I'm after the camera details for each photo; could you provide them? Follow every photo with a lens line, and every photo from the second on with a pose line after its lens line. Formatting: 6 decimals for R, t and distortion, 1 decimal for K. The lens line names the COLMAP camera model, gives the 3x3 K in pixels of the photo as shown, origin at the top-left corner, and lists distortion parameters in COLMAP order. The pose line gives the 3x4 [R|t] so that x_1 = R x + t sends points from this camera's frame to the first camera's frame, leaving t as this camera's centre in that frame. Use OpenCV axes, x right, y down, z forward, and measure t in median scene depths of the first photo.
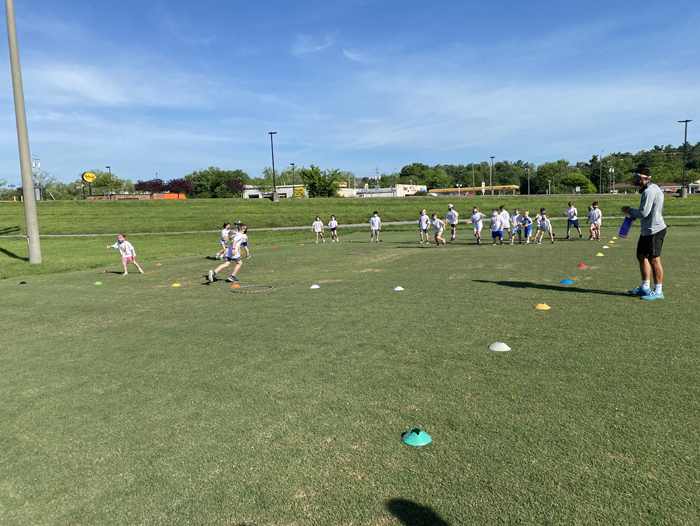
lens RADIAL K [[529.4, 0, 346.8], [0, 529.4, 273.3], [0, 0, 1]] dist [0.098852, -0.157920]
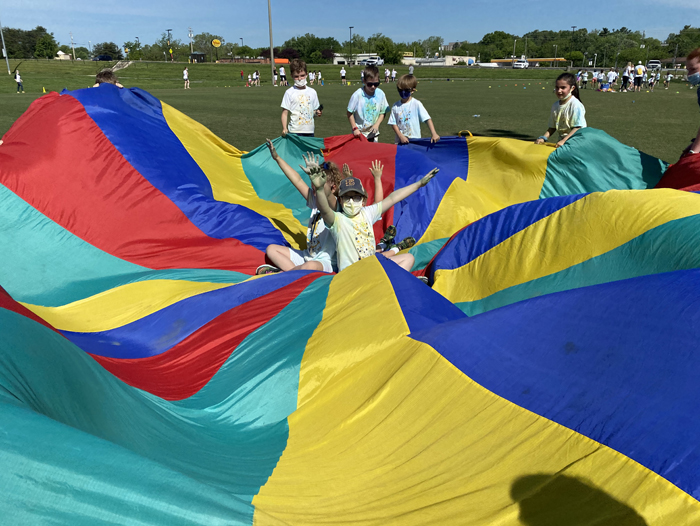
lens RADIAL K [[537.5, 0, 353.4], [0, 537.5, 267.4], [0, 0, 1]] dist [0.006890, 0.002507]
pose [[0.987439, 0.077188, -0.137866, 0.080160], [-0.045016, 0.973823, 0.222804, 0.053108], [0.151455, -0.213799, 0.965066, -0.402553]]
